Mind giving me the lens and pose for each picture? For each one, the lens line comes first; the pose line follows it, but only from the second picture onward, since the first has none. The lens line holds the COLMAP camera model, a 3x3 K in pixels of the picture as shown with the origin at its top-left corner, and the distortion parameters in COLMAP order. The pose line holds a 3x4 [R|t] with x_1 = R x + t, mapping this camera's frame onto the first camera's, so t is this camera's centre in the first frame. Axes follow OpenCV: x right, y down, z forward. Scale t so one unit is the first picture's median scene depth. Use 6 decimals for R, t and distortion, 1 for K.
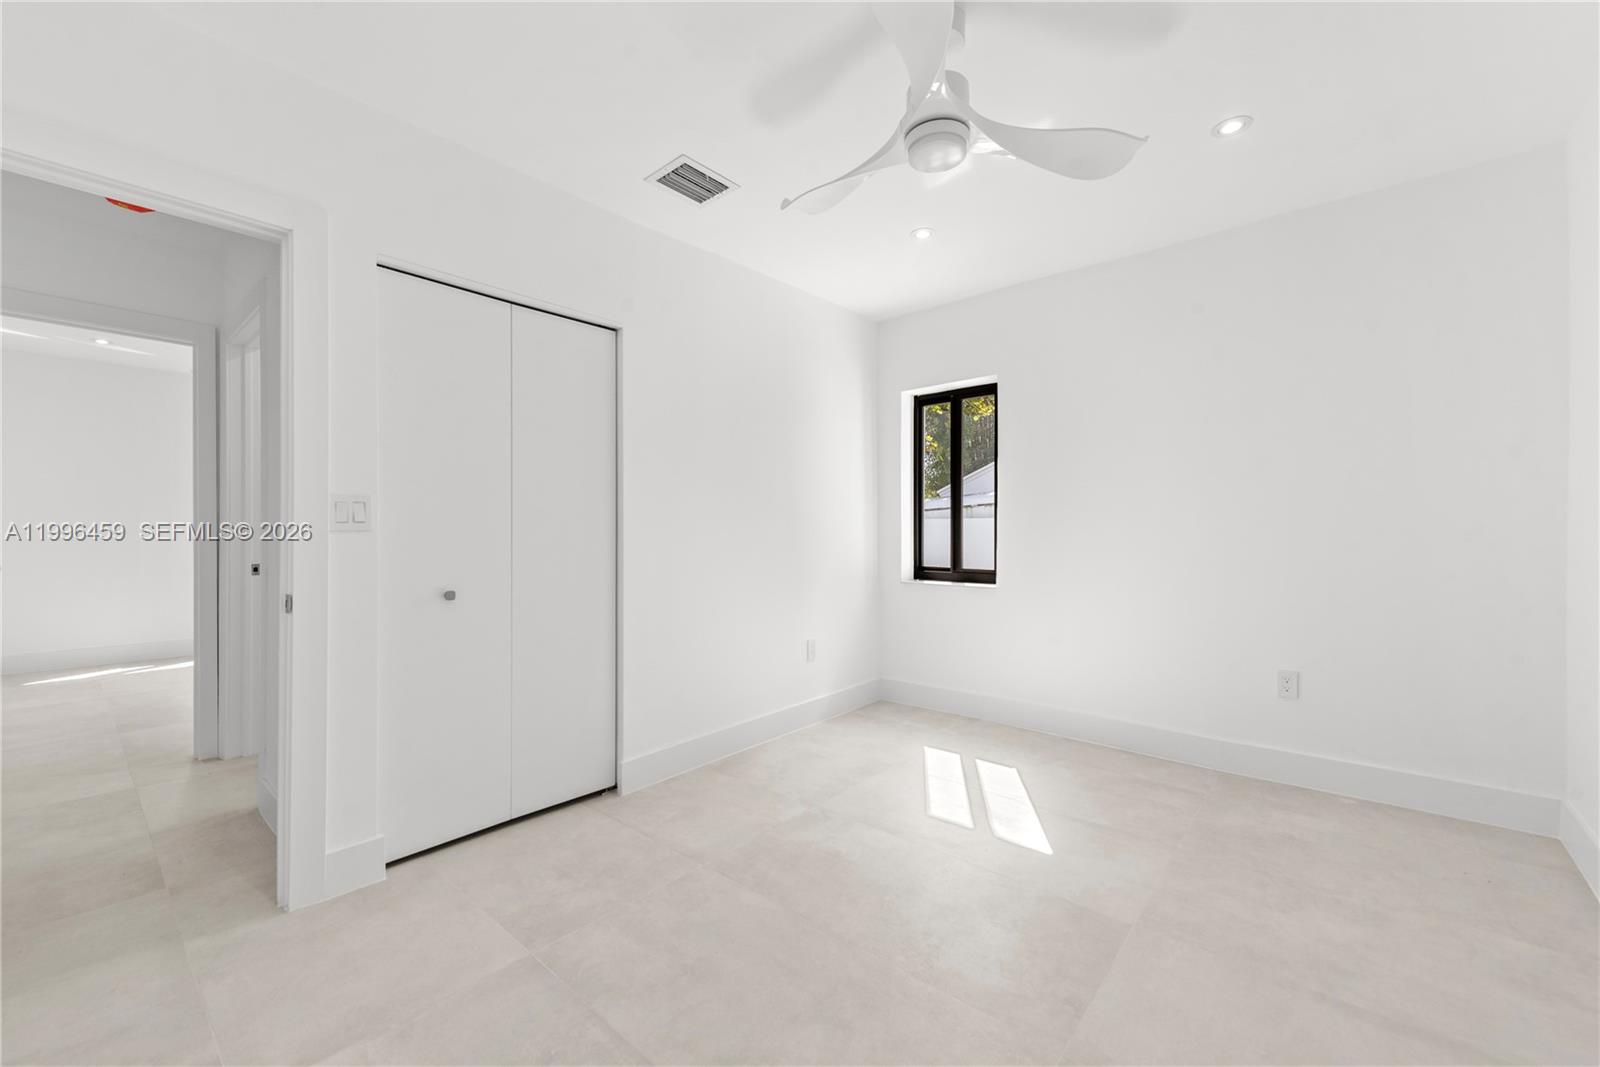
lens RADIAL K [[636.0, 0, 806.9], [0, 636.0, 532.2], [0, 0, 1]] dist [0.006686, -0.001845]
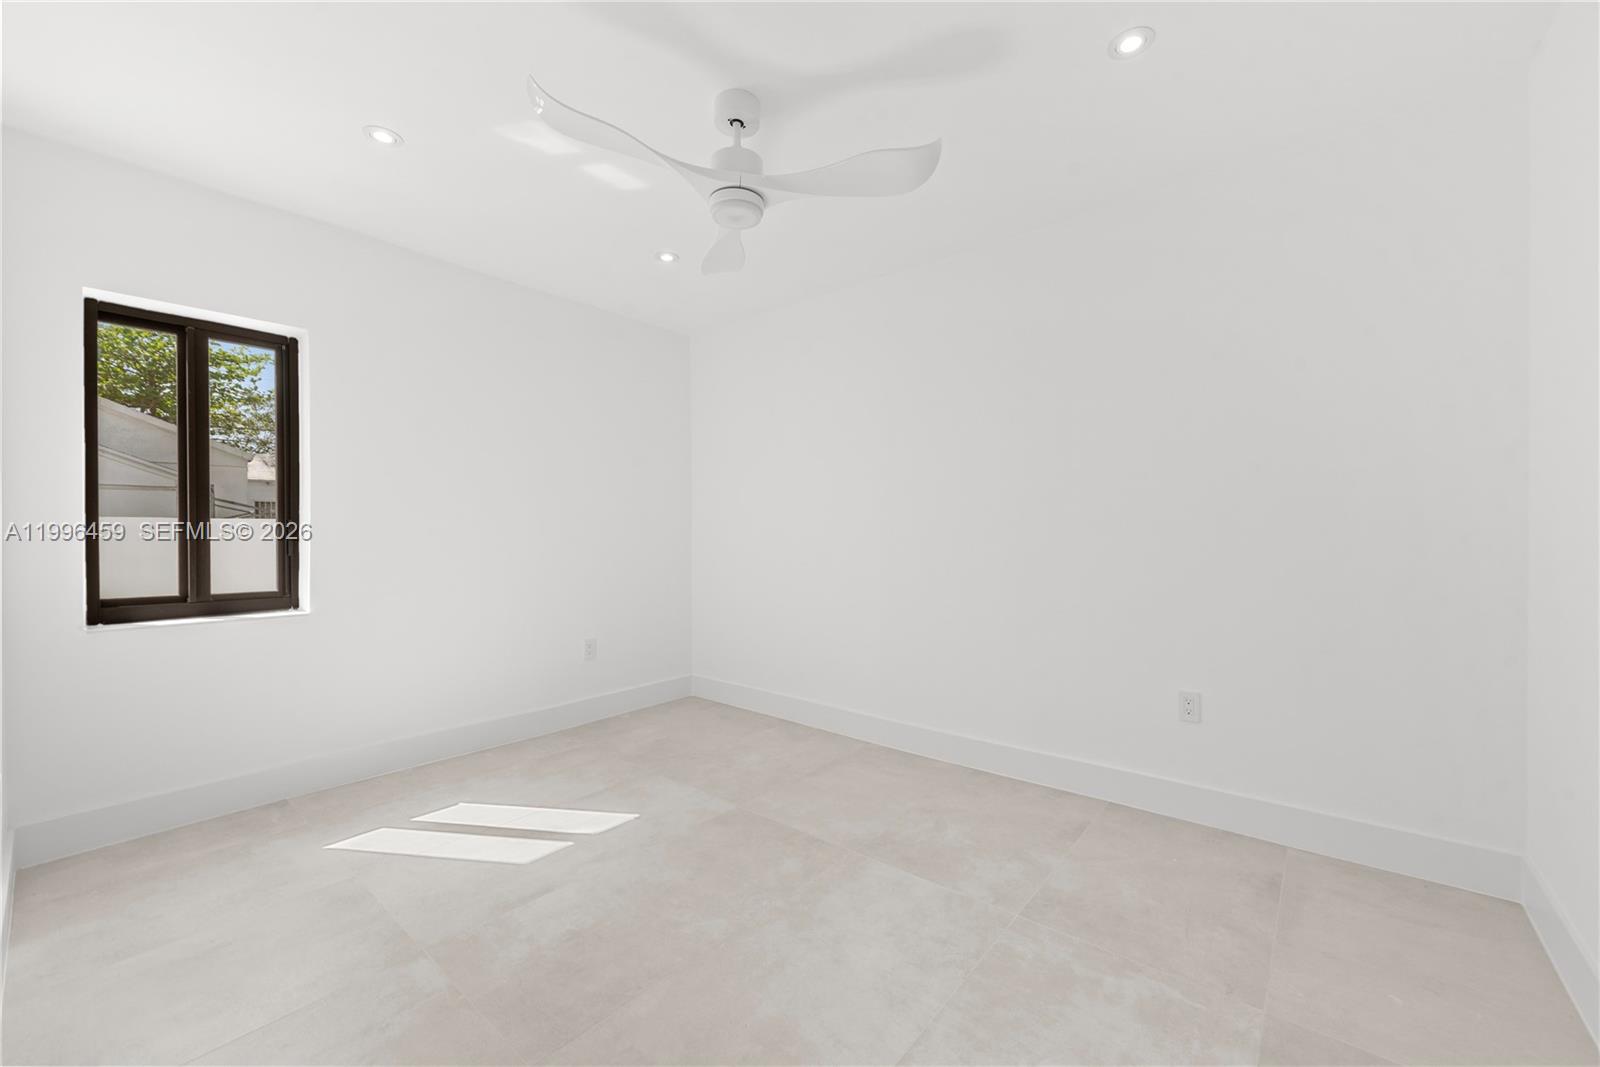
lens RADIAL K [[636.0, 0, 799.8], [0, 636.0, 537.3], [0, 0, 1]] dist [0.006686, -0.001845]
pose [[-0.020048, -0.001861, 0.999797, -0.471785], [0.005027, 0.999985, 0.001962, -0.001026], [-0.999786, 0.005065, -0.020038, 0.441538]]
